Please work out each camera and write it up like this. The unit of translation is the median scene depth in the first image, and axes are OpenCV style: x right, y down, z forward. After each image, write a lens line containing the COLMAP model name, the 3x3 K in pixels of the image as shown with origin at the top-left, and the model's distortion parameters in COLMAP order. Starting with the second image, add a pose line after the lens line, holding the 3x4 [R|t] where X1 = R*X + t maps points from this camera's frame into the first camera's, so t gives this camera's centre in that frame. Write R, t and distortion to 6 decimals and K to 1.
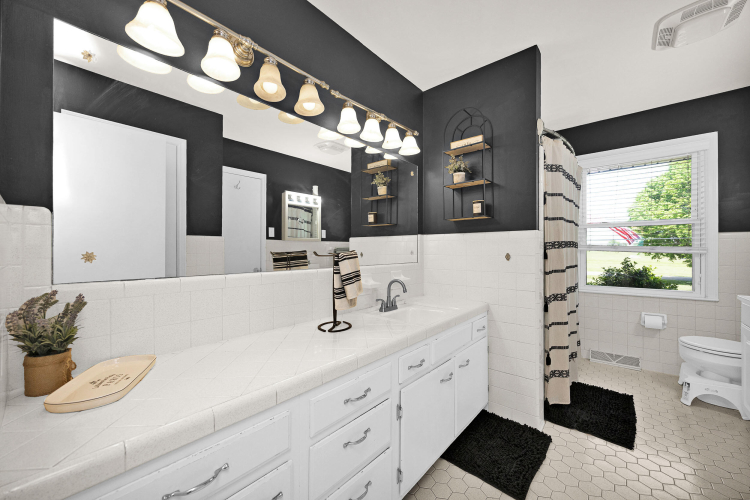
lens RADIAL K [[284.0, 0, 377.9], [0, 284.0, 251.1], [0, 0, 1]] dist [-0.003690, 0.000343]
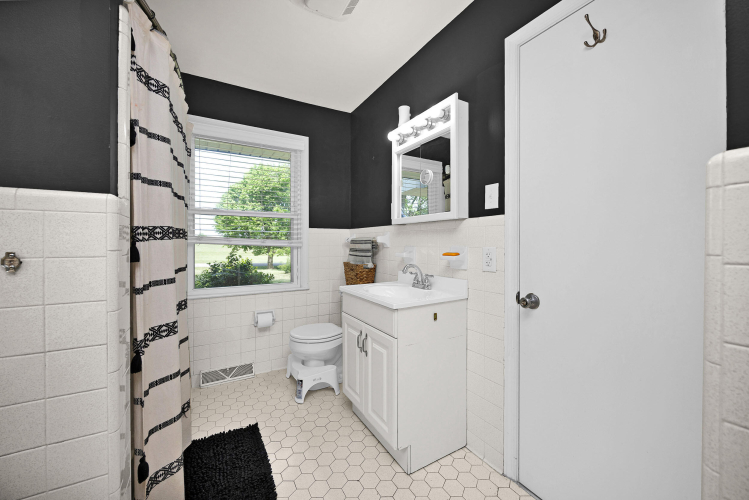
lens RADIAL K [[283.6, 0, 377.8], [0, 283.6, 246.3], [0, 0, 1]] dist [-0.003690, 0.000343]
pose [[0.316875, -0.006559, 0.948445, 0.237817], [-0.003377, 0.999962, 0.008044, -0.002723], [-0.948461, -0.005752, 0.316841, 0.407127]]
